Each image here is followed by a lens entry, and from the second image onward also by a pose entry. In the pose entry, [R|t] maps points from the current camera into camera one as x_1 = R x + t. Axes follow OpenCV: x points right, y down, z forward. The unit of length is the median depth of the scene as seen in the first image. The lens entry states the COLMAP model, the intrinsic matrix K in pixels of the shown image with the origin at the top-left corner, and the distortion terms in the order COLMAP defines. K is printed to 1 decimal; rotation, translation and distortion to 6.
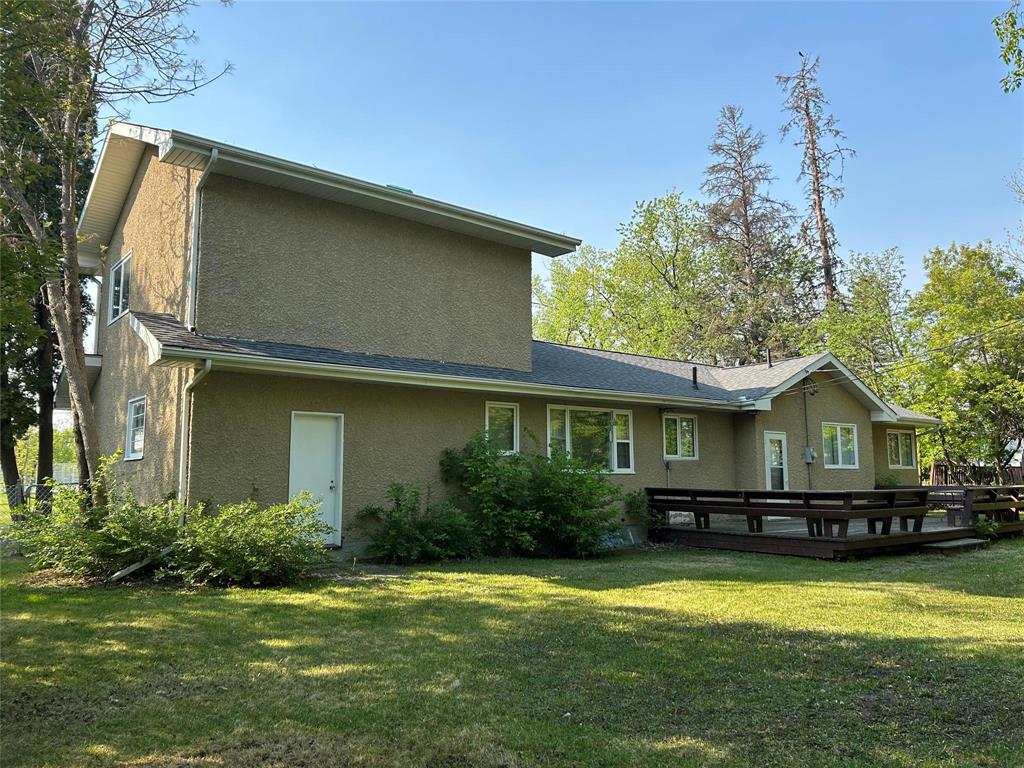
lens RADIAL K [[766.3, 0, 519.6], [0, 766.3, 383.9], [0, 0, 1]] dist [0.060364, -0.068103]
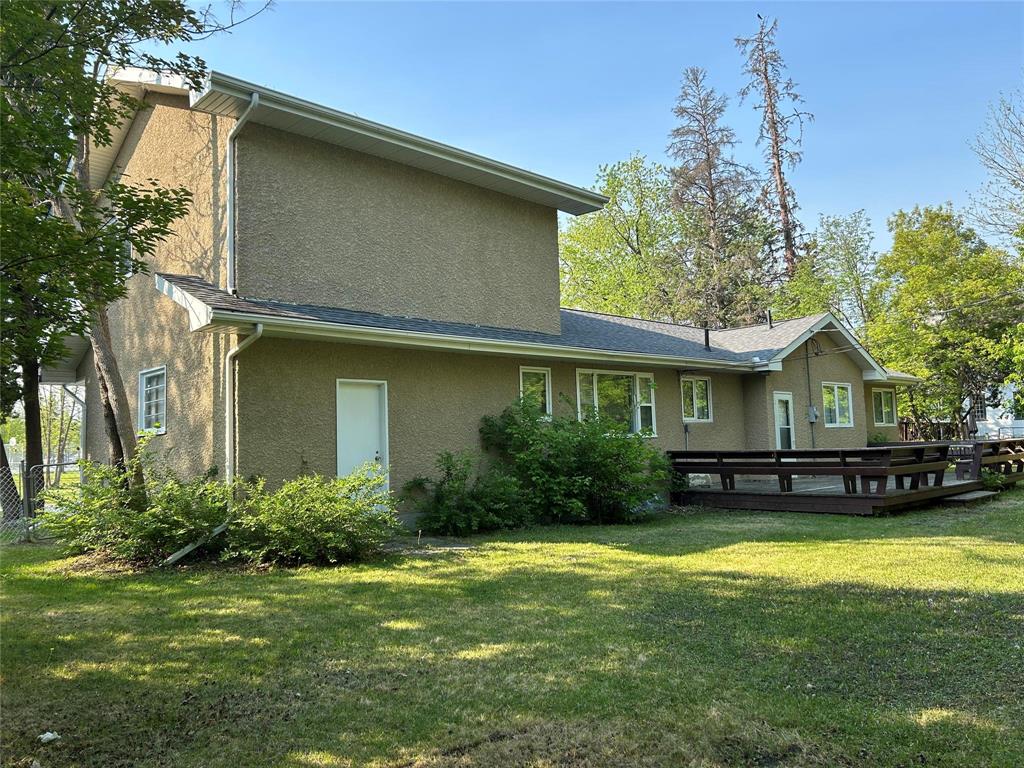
lens RADIAL K [[767.6, 0, 516.8], [0, 767.6, 380.8], [0, 0, 1]] dist [0.061655, -0.078240]
pose [[0.996510, -0.020951, 0.080805, -0.099362], [0.018062, 0.999177, 0.036315, 0.004969], [-0.081500, -0.034729, 0.996068, 0.029428]]
